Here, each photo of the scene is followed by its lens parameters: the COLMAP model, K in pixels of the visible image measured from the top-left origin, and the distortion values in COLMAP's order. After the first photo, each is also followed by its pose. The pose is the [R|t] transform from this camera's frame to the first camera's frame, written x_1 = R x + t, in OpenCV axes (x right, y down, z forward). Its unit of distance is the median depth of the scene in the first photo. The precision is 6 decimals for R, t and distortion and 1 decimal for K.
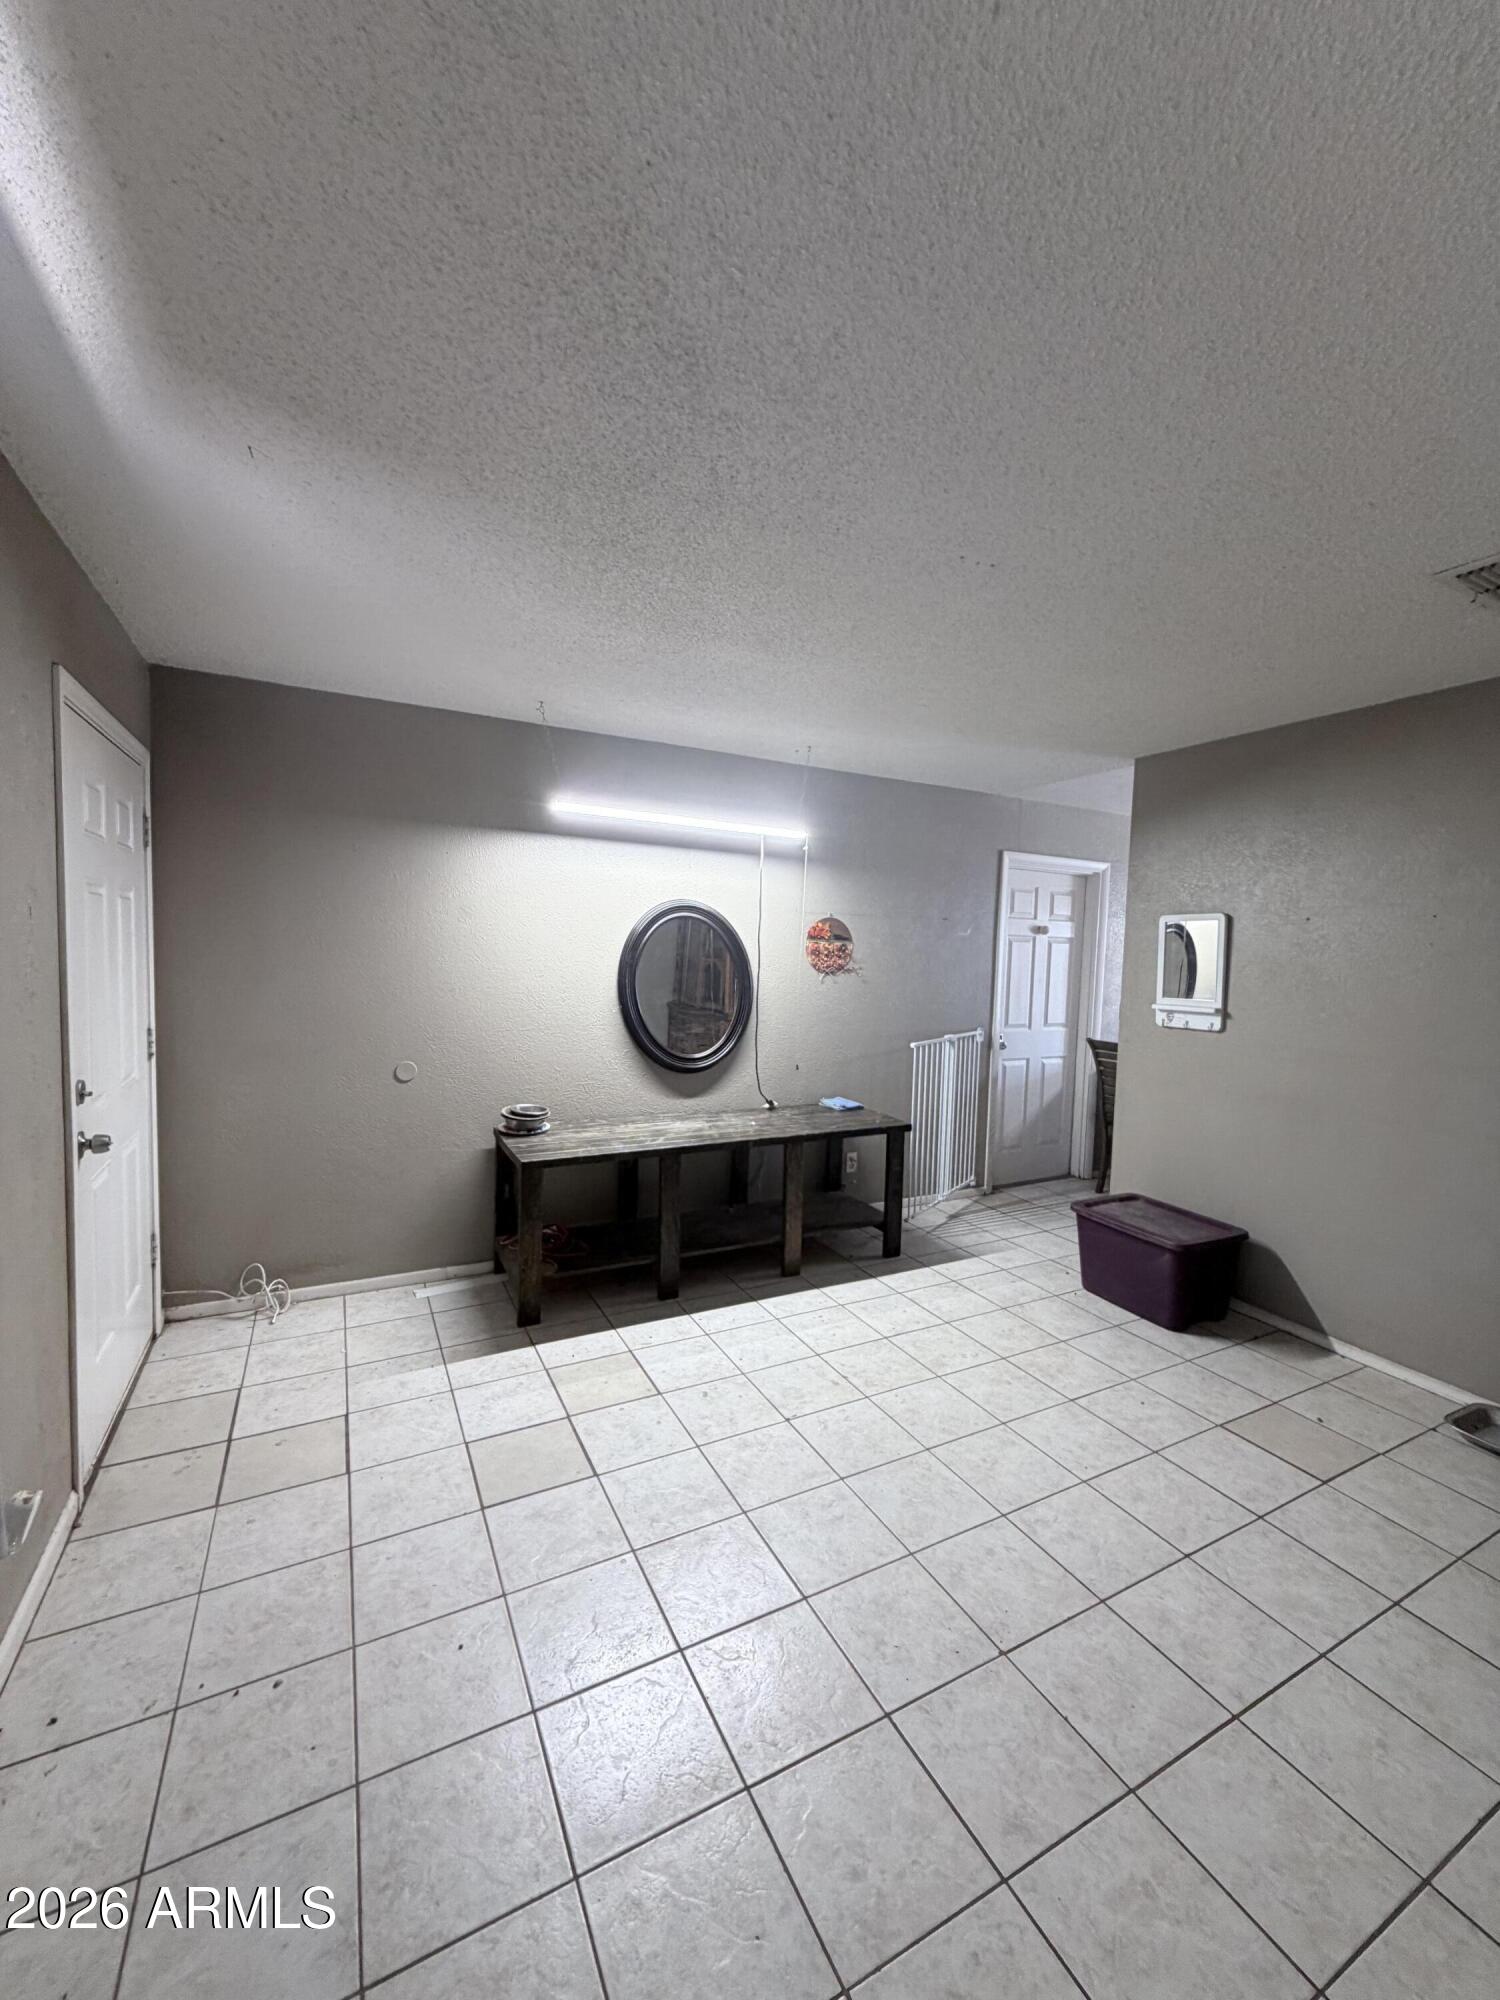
lens RADIAL K [[798.8, 0, 752.7], [0, 798.8, 996.4], [0, 0, 1]] dist [-0.002423, 0.000068]
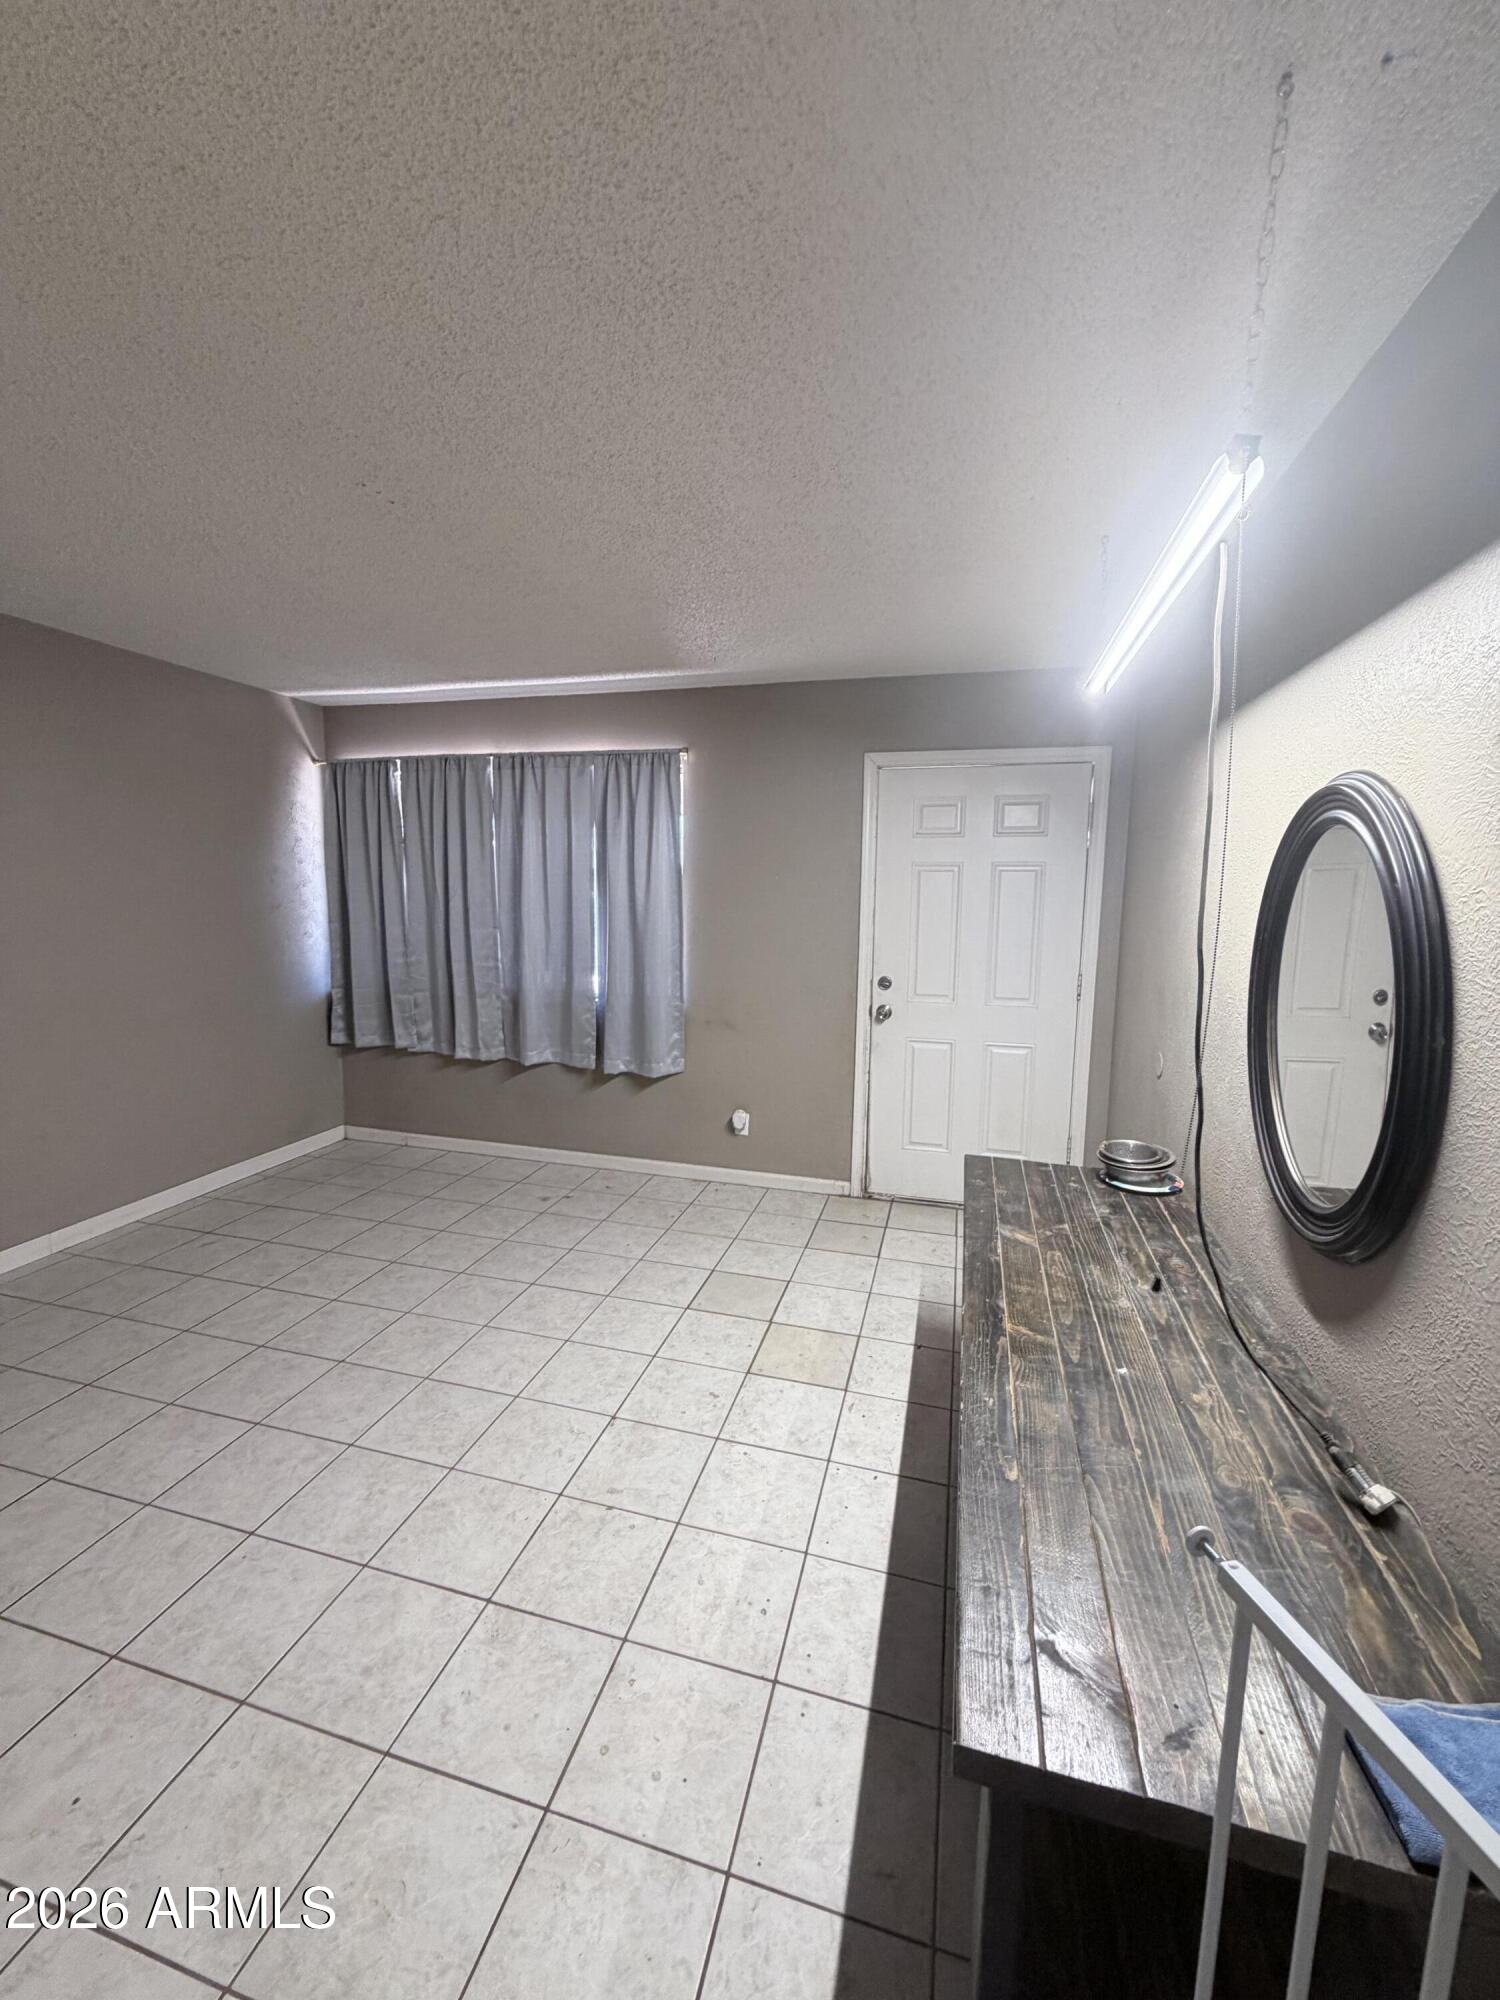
lens RADIAL K [[798.8, 0, 748.6], [0, 798.8, 998.9], [0, 0, 1]] dist [-0.002423, 0.000068]
pose [[-0.678775, 0.061464, -0.731769, 0.620895], [-0.078611, 0.984683, 0.155626, -0.088807], [0.730126, 0.163160, -0.663547, 1.785446]]
